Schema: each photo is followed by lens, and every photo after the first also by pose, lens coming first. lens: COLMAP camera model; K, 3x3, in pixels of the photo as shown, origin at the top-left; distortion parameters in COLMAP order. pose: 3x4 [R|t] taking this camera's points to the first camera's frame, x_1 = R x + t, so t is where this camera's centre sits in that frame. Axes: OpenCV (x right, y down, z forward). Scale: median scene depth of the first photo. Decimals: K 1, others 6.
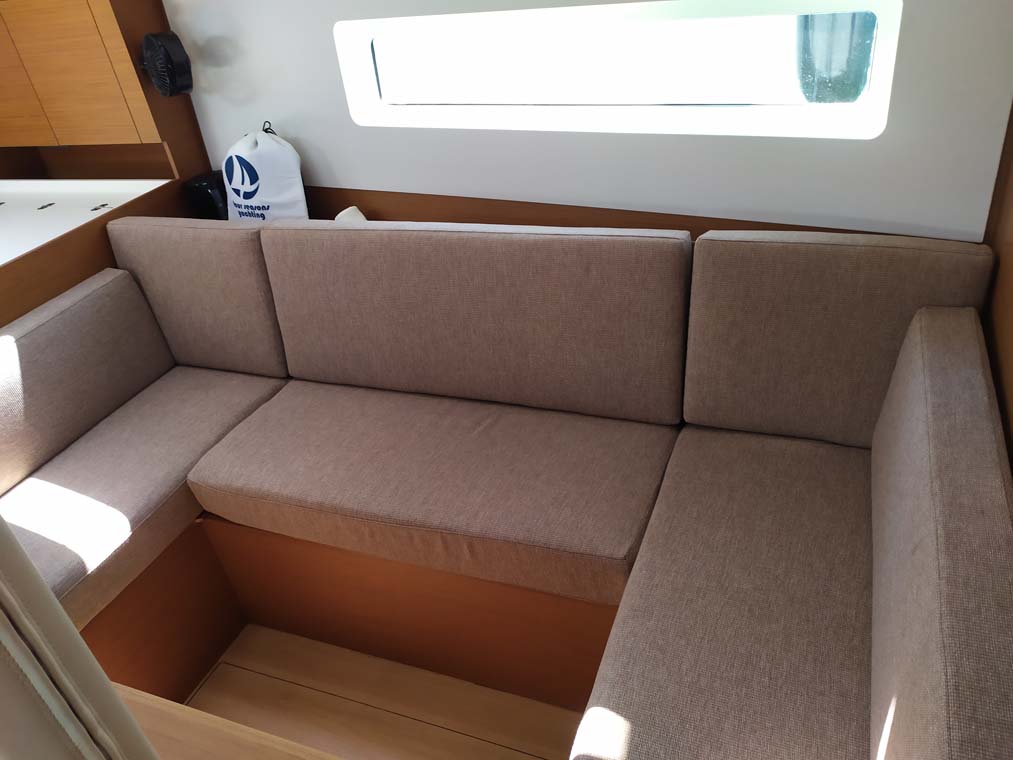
lens RADIAL K [[768.2, 0, 506.5], [0, 768.2, 380.0], [0, 0, 1]] dist [0.067038, -0.064401]
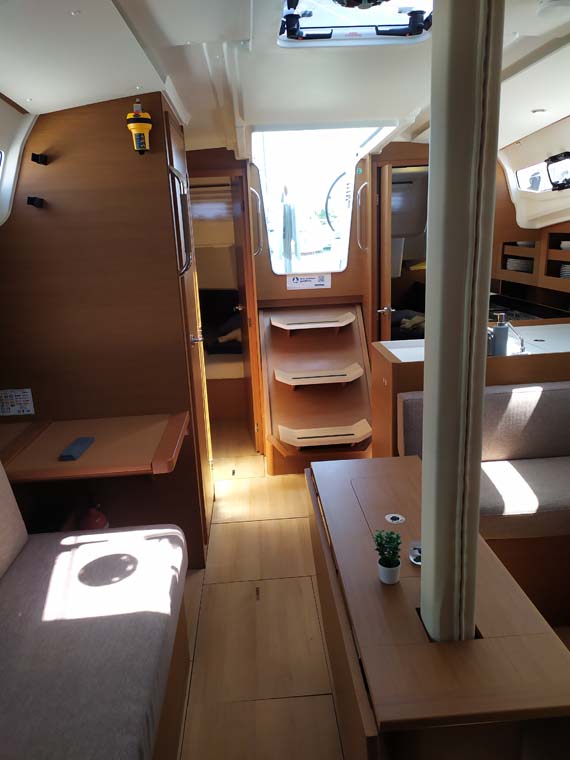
lens RADIAL K [[576.3, 0, 285.0], [0, 576.3, 380.0], [0, 0, 1]] dist [0.067038, -0.064401]
pose [[0.442823, 0.345923, -0.827191, 0.214461], [-0.492339, 0.864857, 0.098108, 0.093441], [0.749340, 0.363814, 0.553290, -0.193422]]
